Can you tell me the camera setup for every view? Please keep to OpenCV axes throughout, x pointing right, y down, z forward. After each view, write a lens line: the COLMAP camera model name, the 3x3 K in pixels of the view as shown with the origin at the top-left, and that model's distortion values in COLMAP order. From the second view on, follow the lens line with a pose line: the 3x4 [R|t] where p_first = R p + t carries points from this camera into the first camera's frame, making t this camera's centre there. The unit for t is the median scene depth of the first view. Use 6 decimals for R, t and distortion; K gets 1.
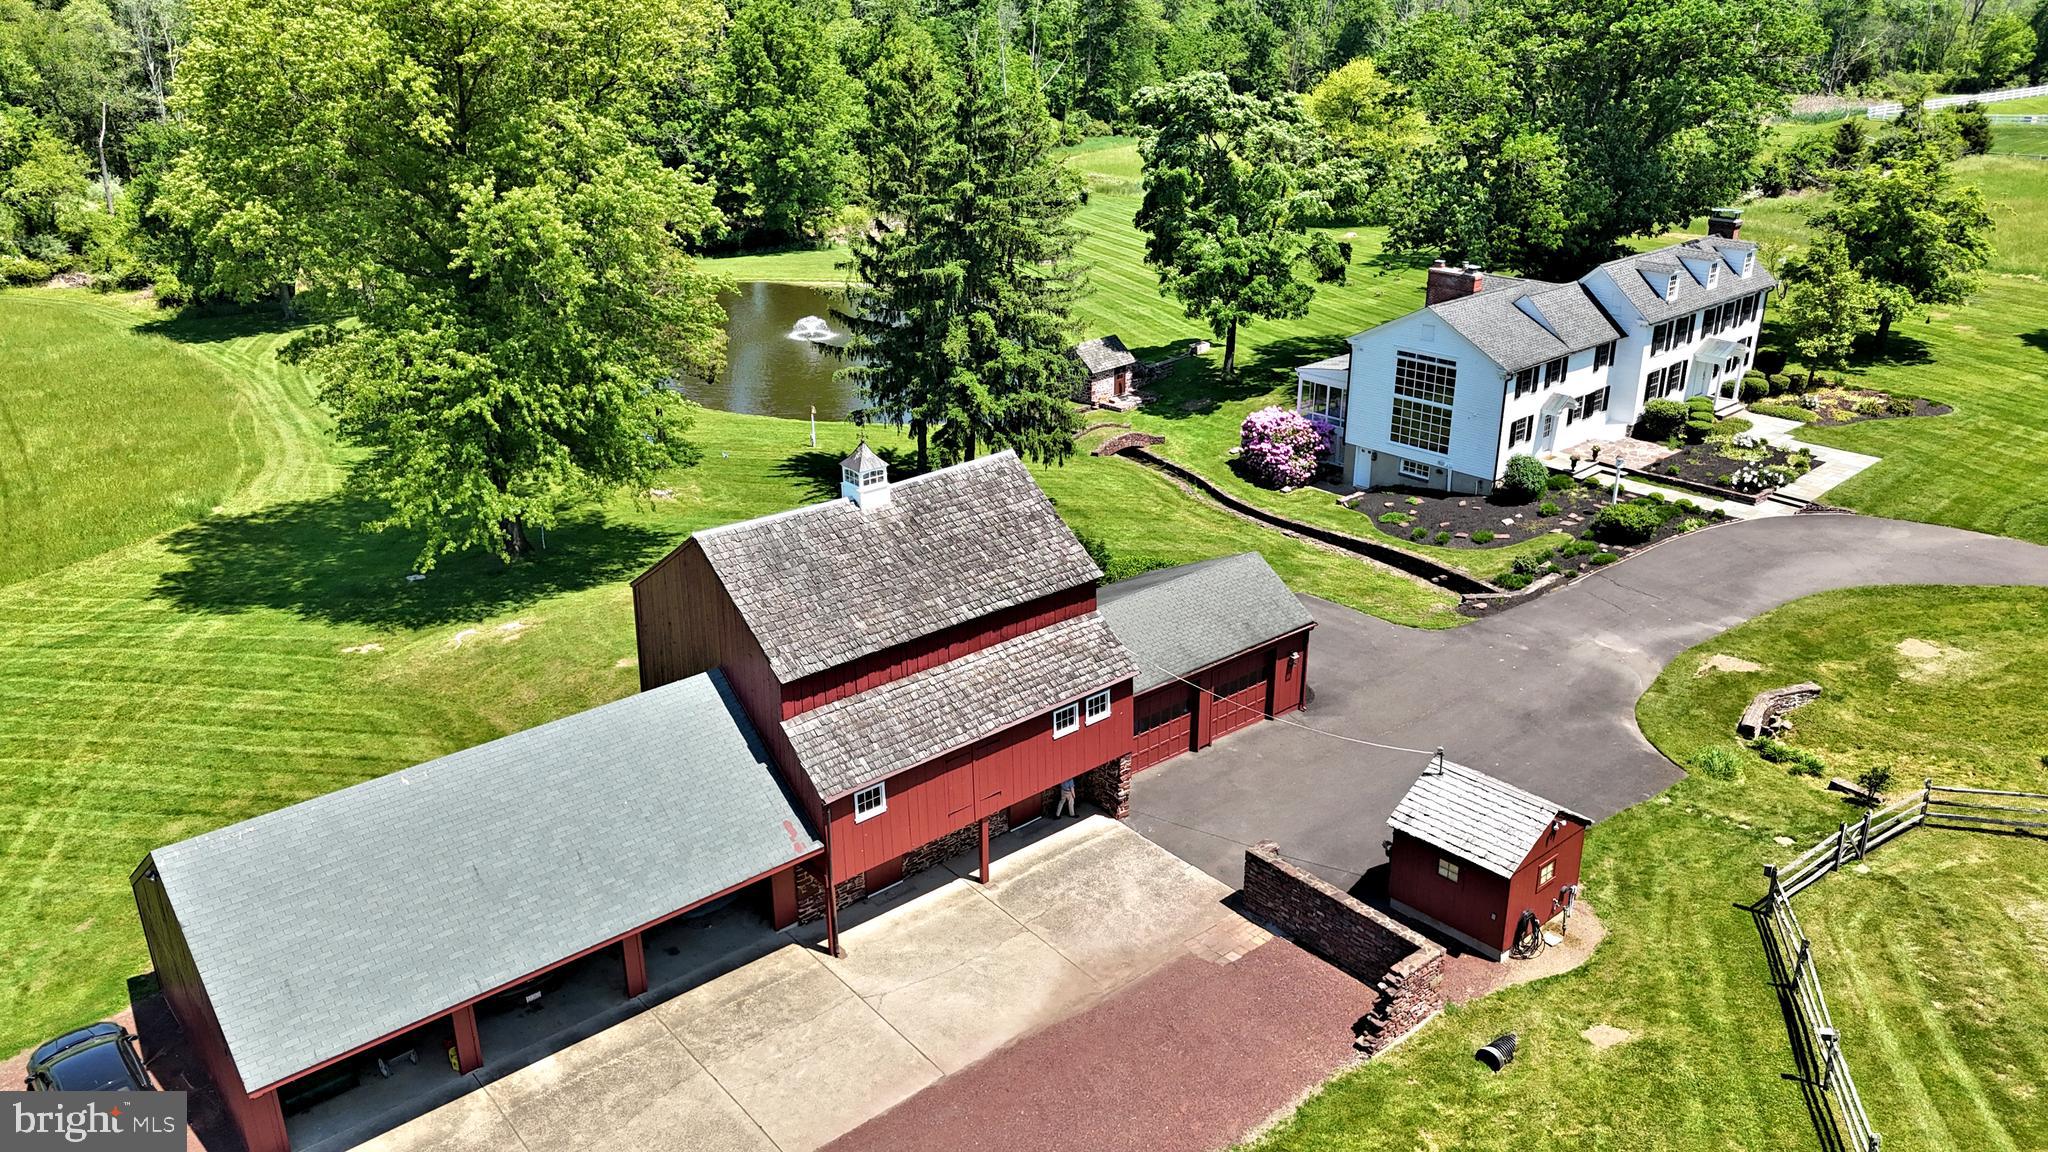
lens RADIAL K [[1491.9, 0, 1016.2], [0, 1491.9, 574.1], [0, 0, 1]] dist [0.042314, -0.006707]
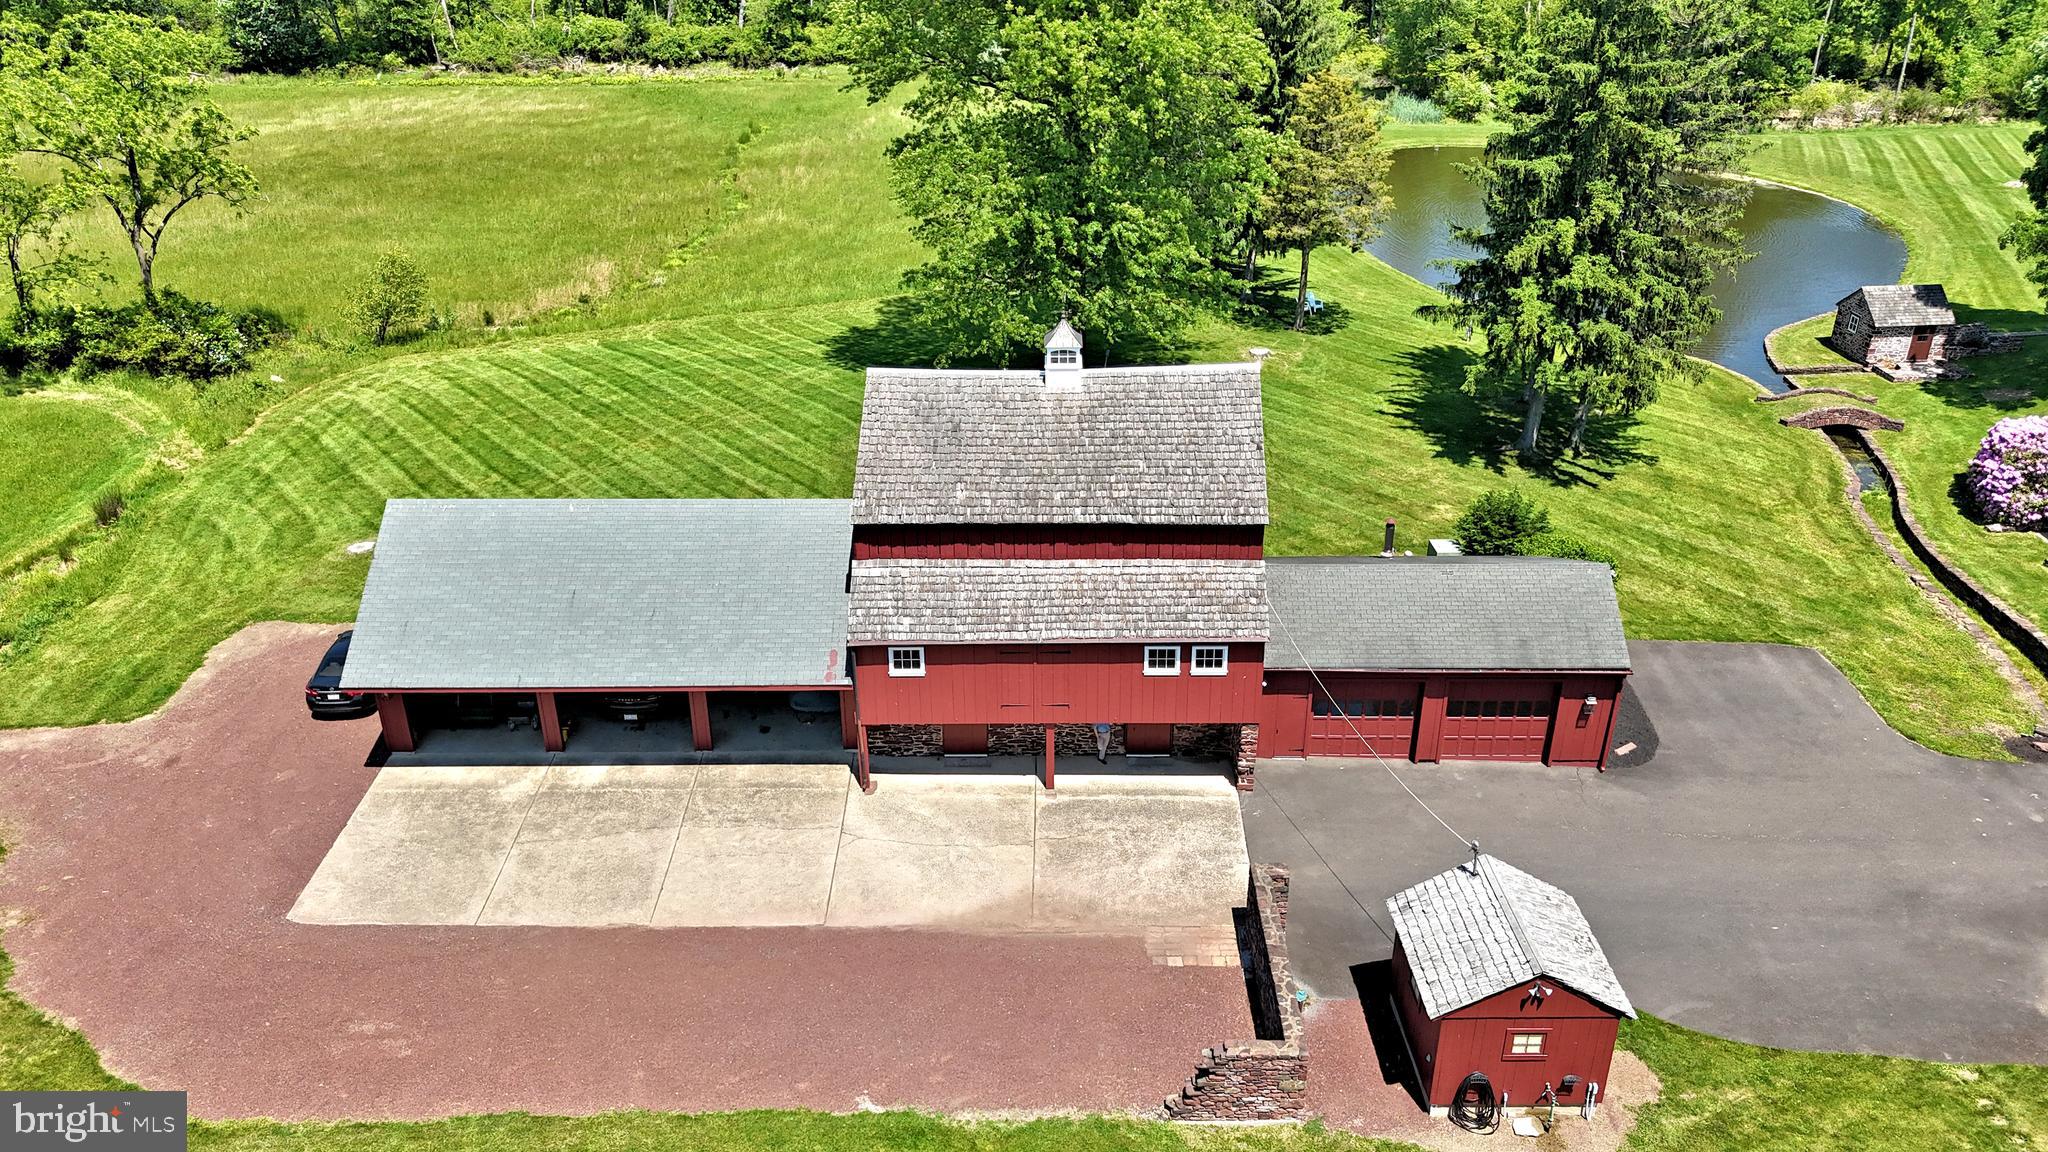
lens RADIAL K [[1491.9, 0, 1013.0], [0, 1491.9, 582.7], [0, 0, 1]] dist [0.042314, -0.006707]
pose [[0.762893, 0.305484, -0.569802, 0.407520], [-0.245310, 0.952197, 0.182055, -0.079867], [0.598178, 0.000890, 0.801363, 0.176782]]
